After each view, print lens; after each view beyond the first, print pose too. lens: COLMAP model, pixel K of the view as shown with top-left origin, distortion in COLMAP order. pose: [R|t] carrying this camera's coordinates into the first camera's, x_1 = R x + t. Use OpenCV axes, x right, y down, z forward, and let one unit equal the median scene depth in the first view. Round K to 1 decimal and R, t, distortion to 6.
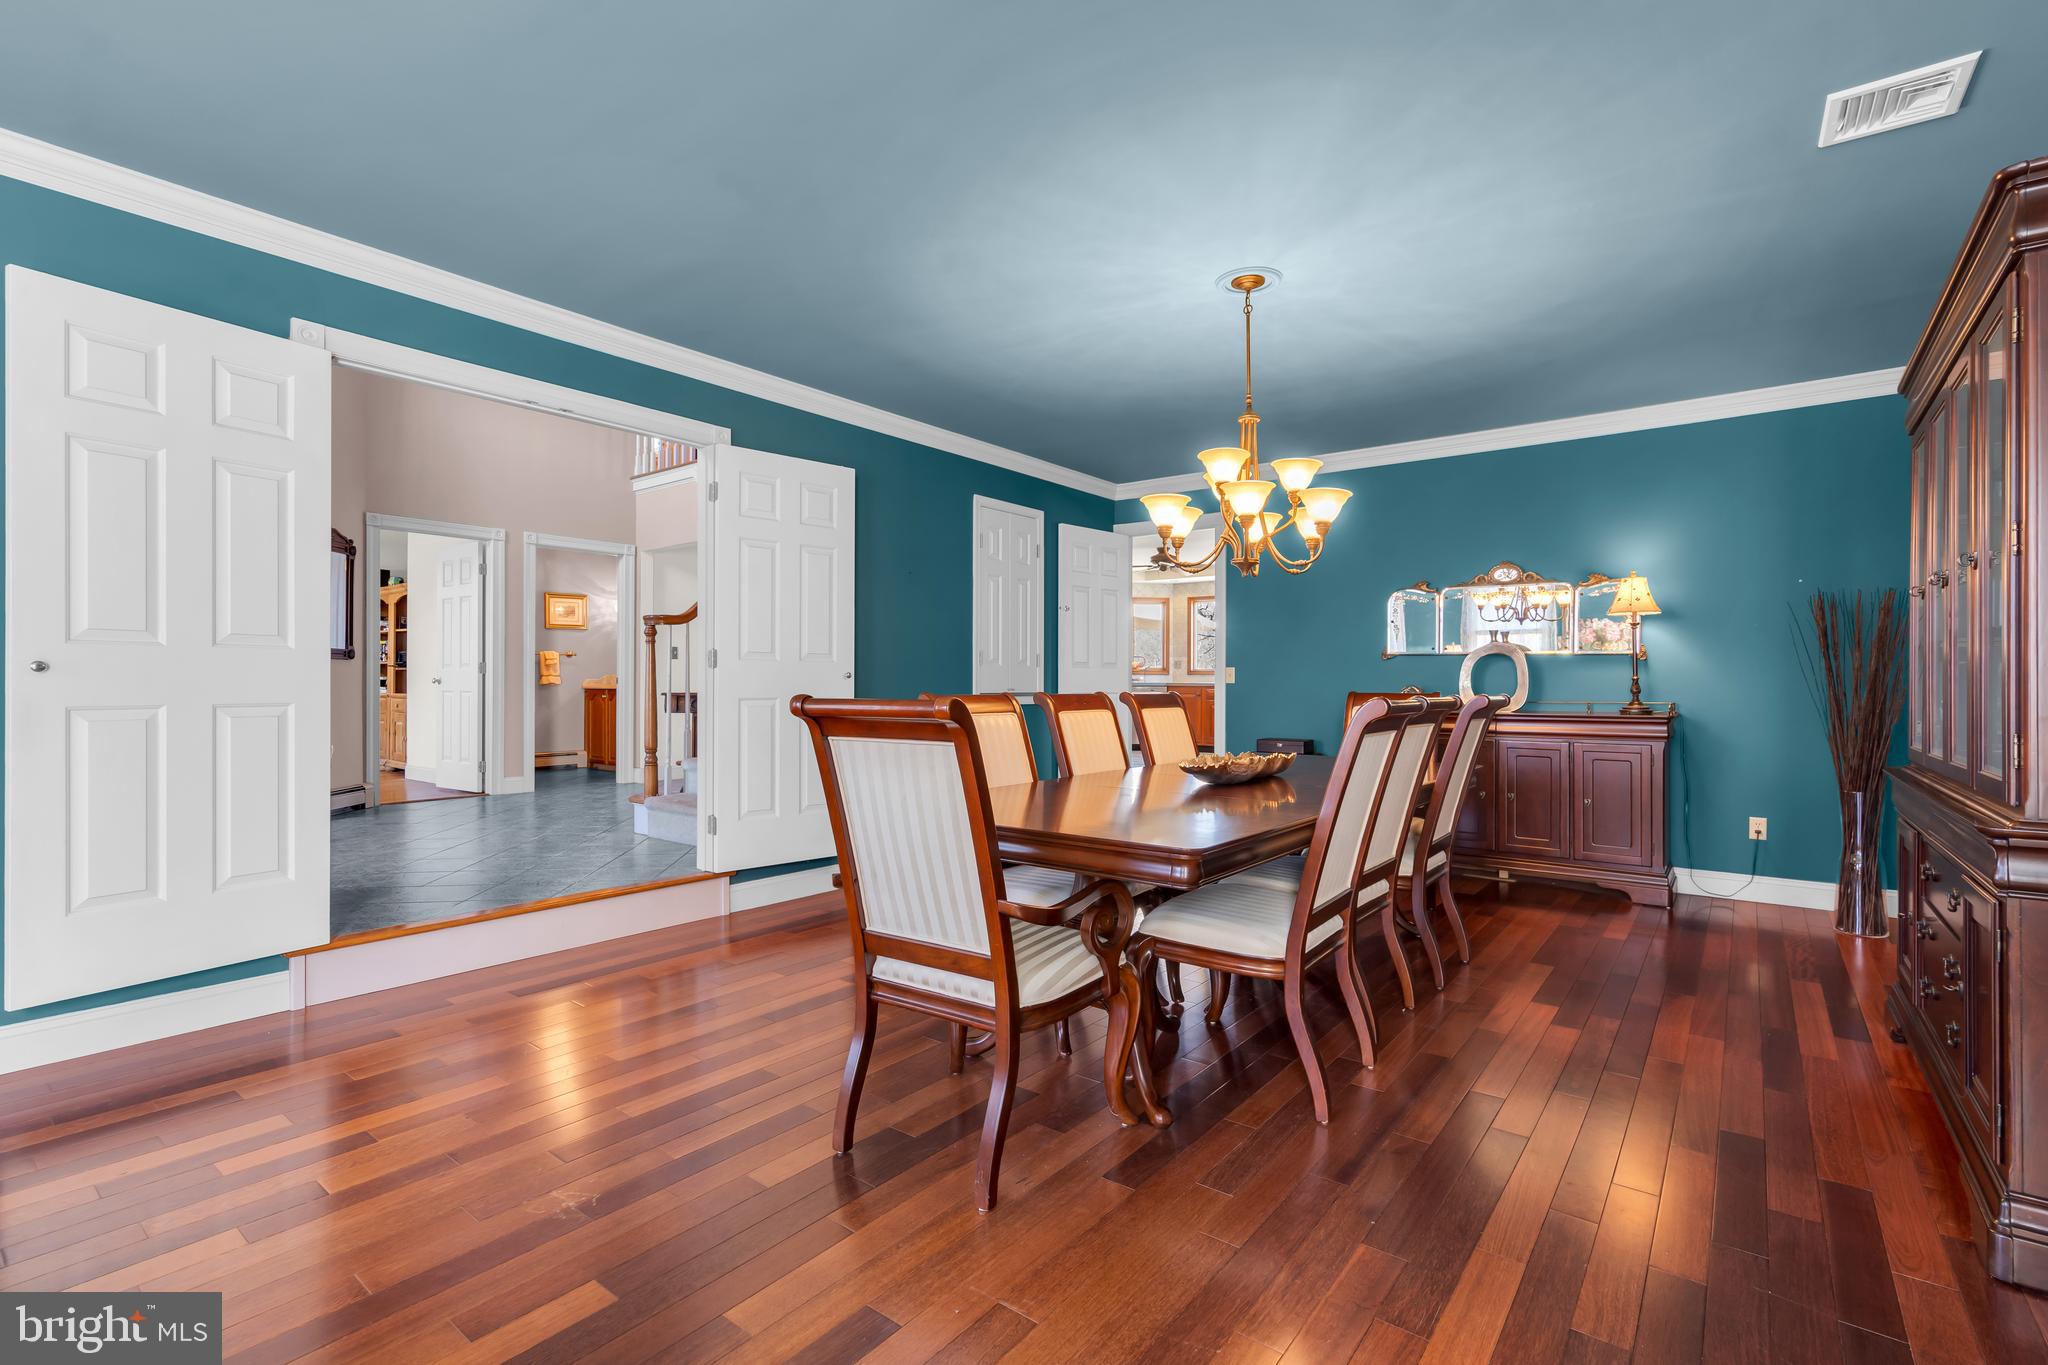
lens RADIAL K [[924.1, 0, 1023.0], [0, 924.1, 681.9], [0, 0, 1]] dist [-0.002119, 0.003245]
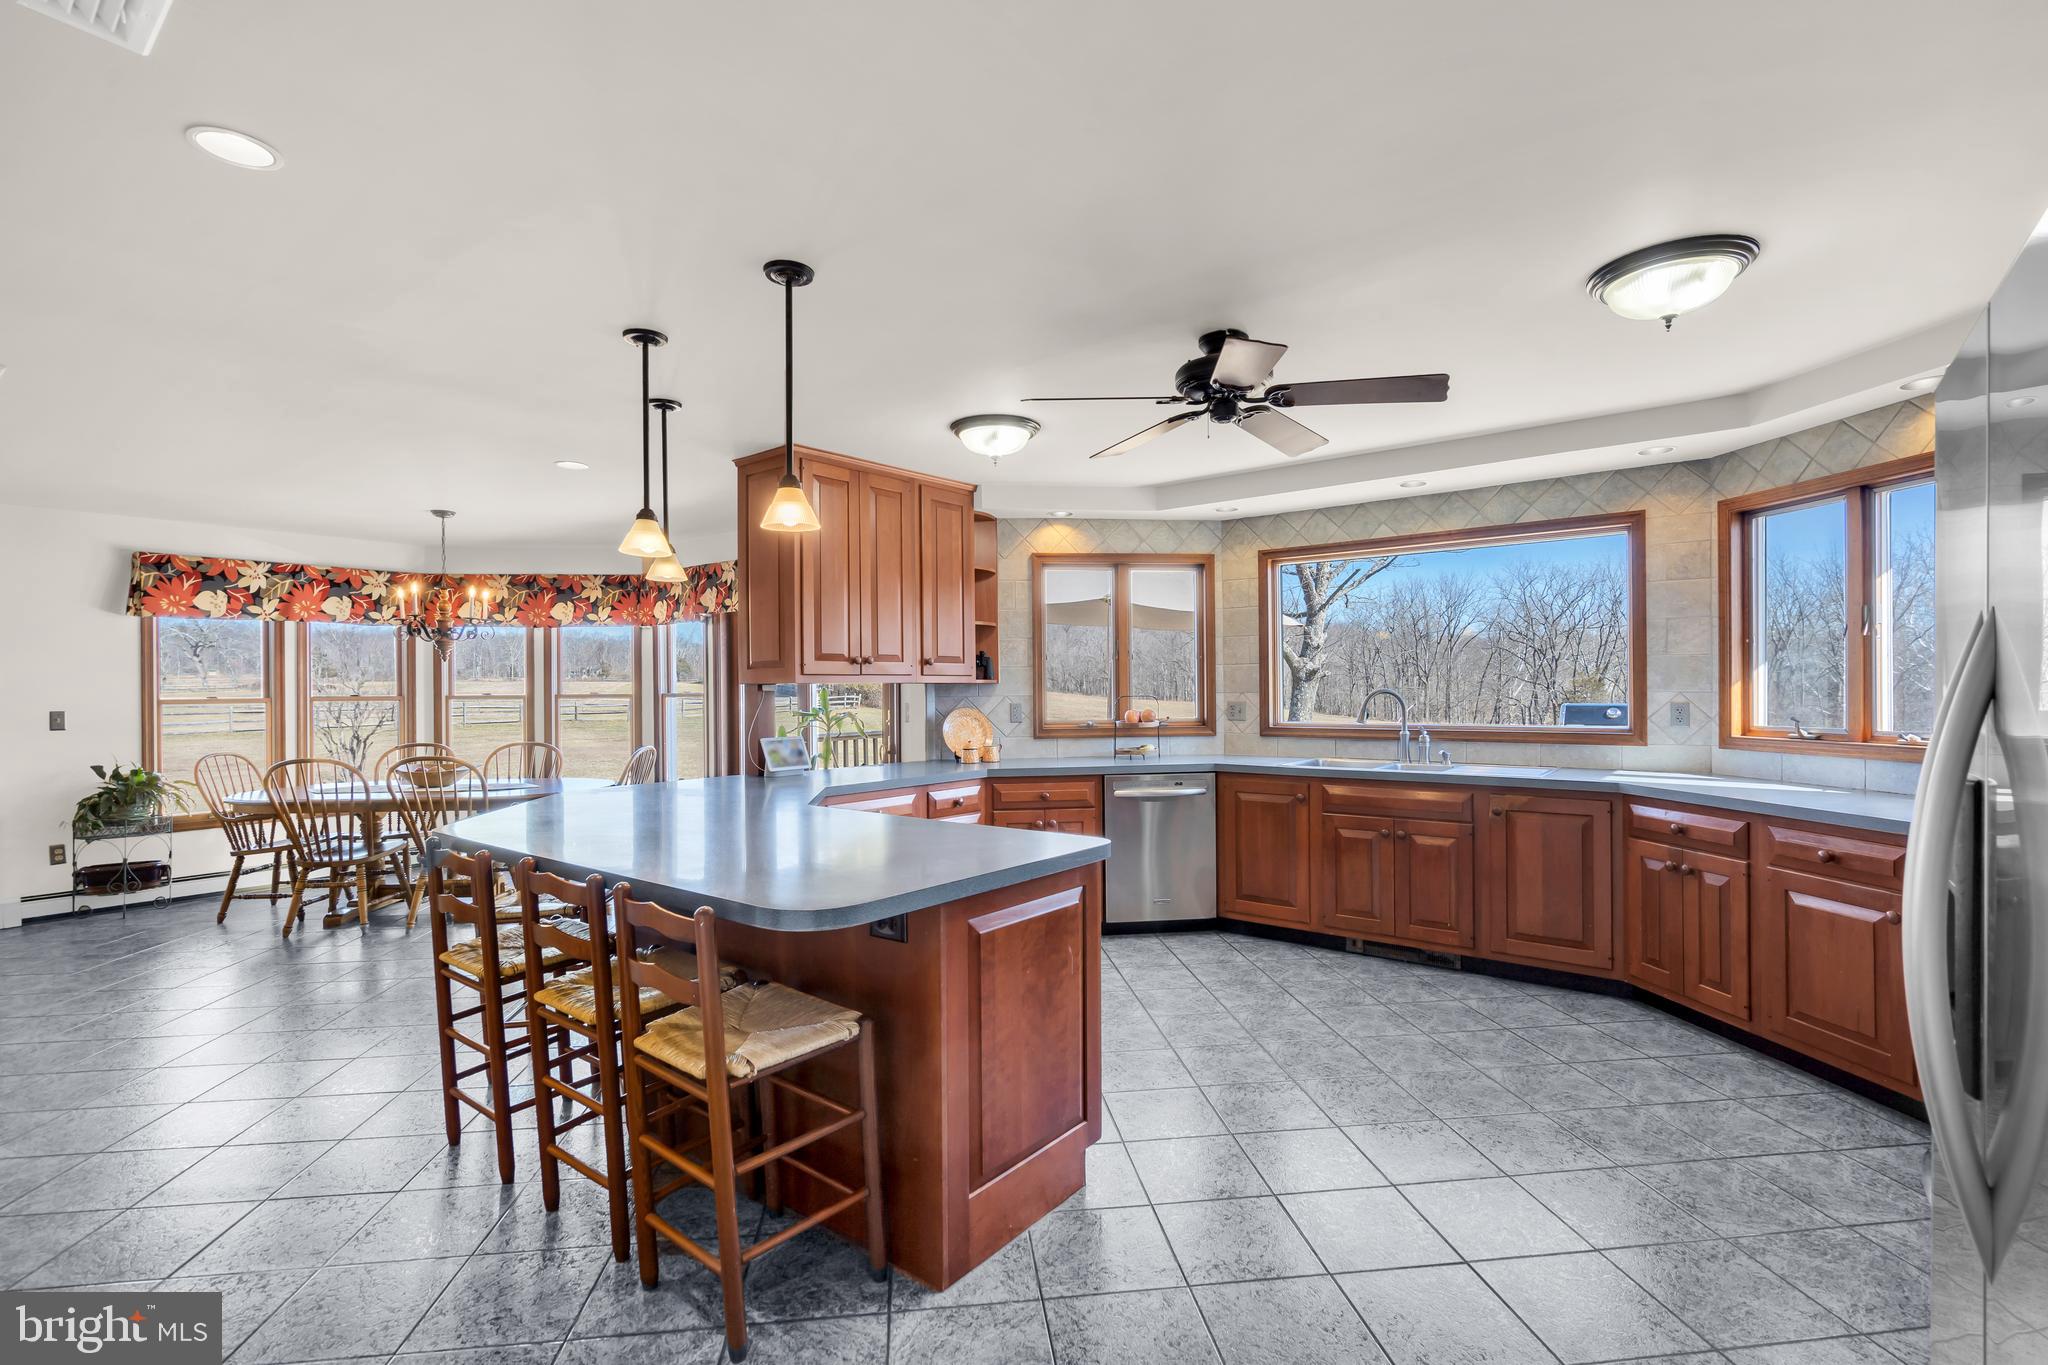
lens RADIAL K [[924.1, 0, 1035.6], [0, 924.1, 687.0], [0, 0, 1]] dist [-0.002119, 0.003245]
pose [[0.999913, -0.013177, 0.001164, 0.075447], [0.013179, 0.999912, -0.001372, -0.030629], [-0.001145, 0.001387, 0.999998, 0.577989]]
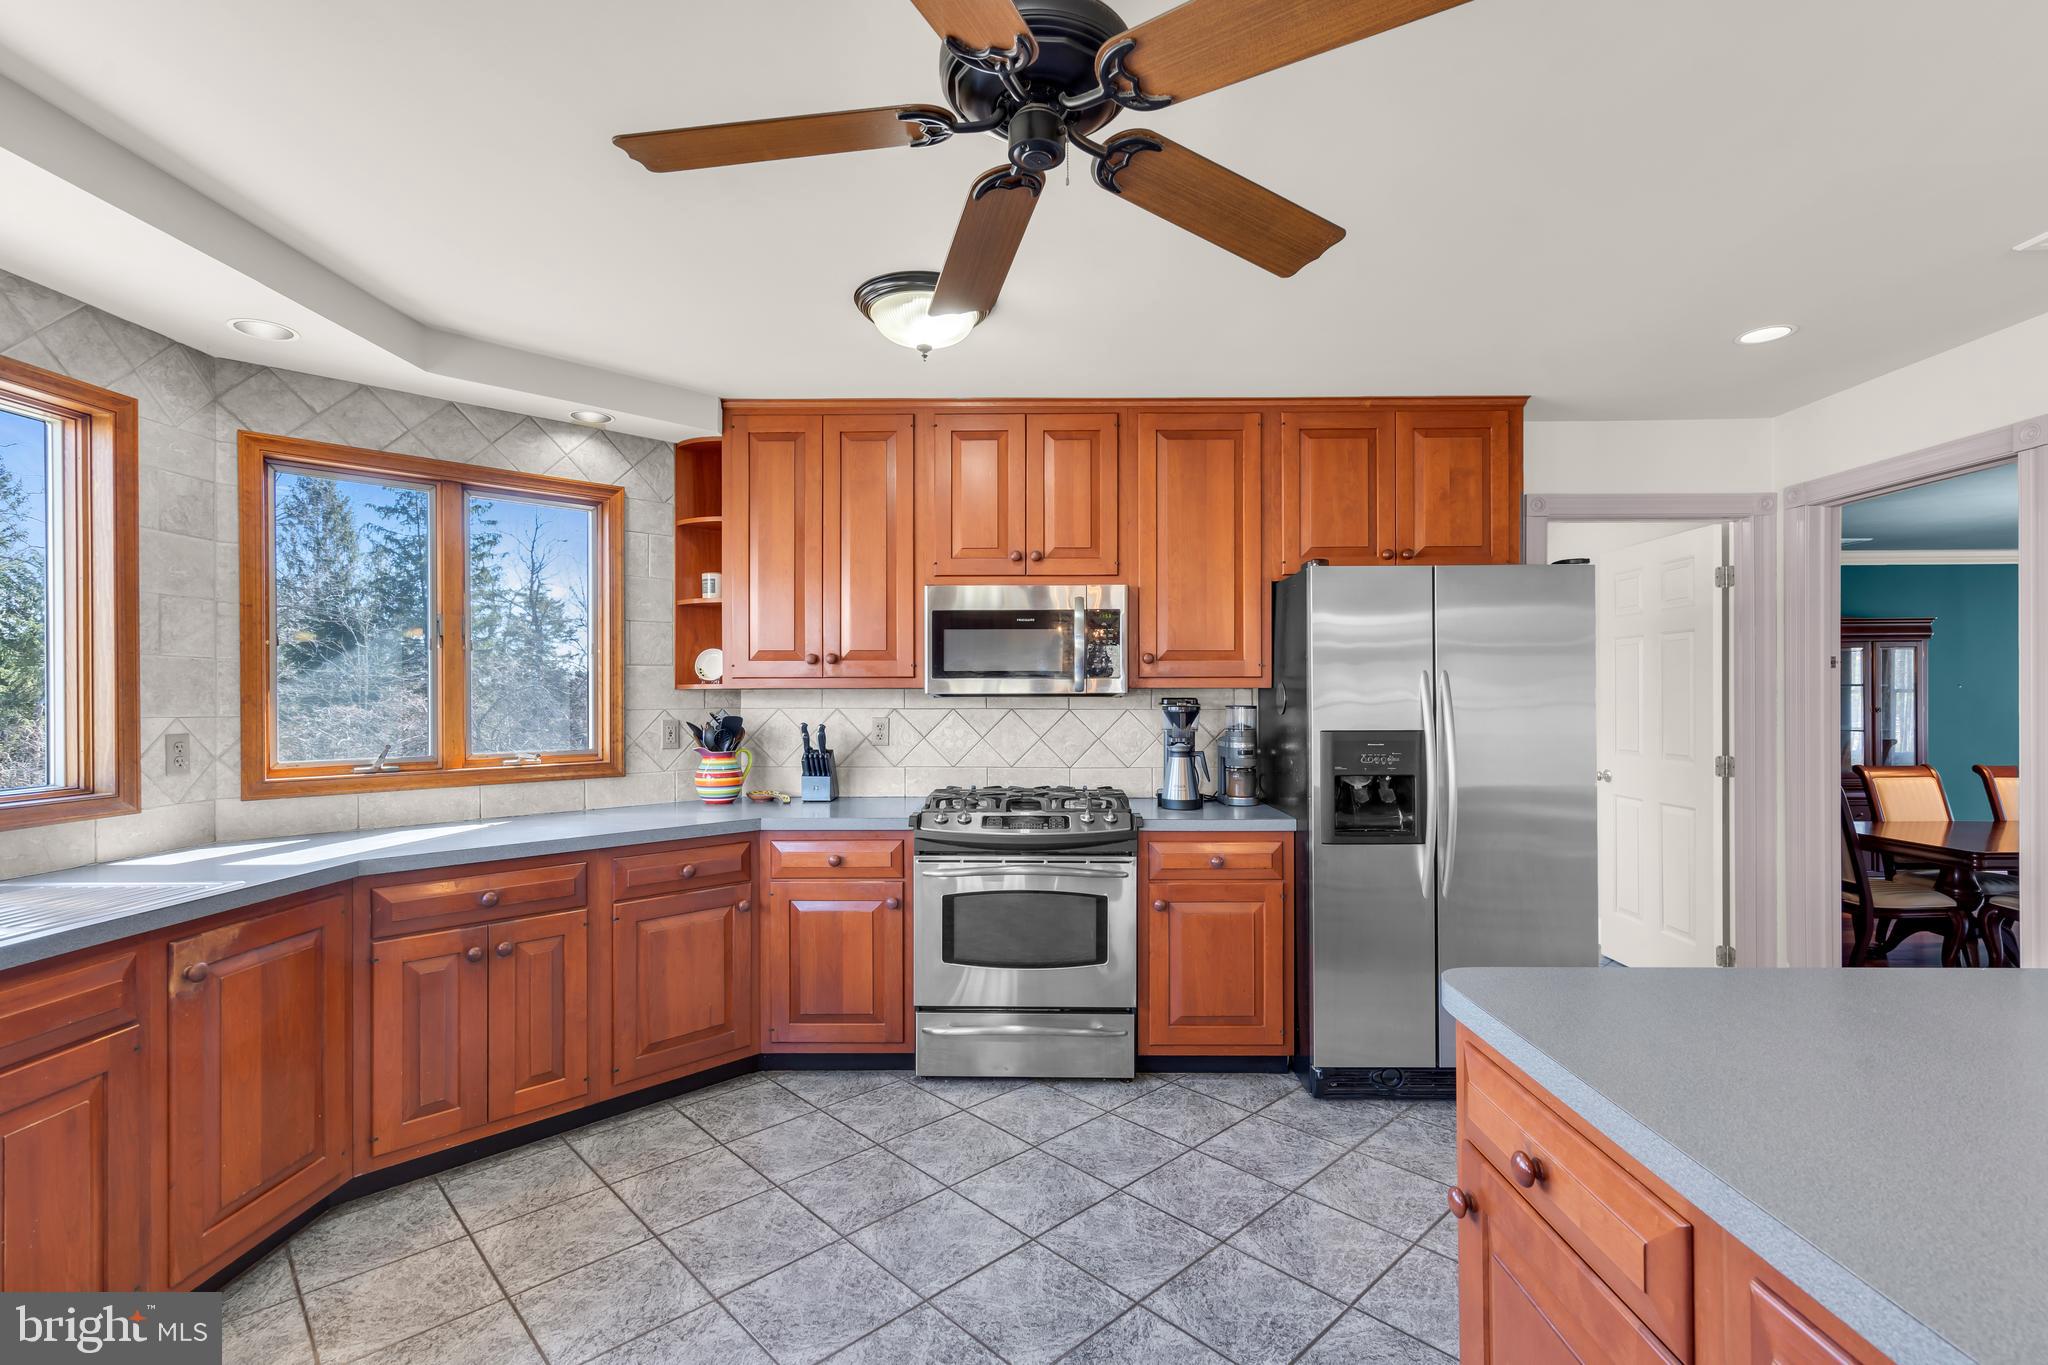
lens RADIAL K [[924.1, 0, 1028.4], [0, 924.1, 694.8], [0, 0, 1]] dist [-0.002119, 0.003245]
pose [[-0.601861, 0.000149, 0.798601, 0.034401], [0.003786, 0.999989, 0.002666, -0.030996], [-0.798592, 0.004628, -0.601855, 0.873350]]
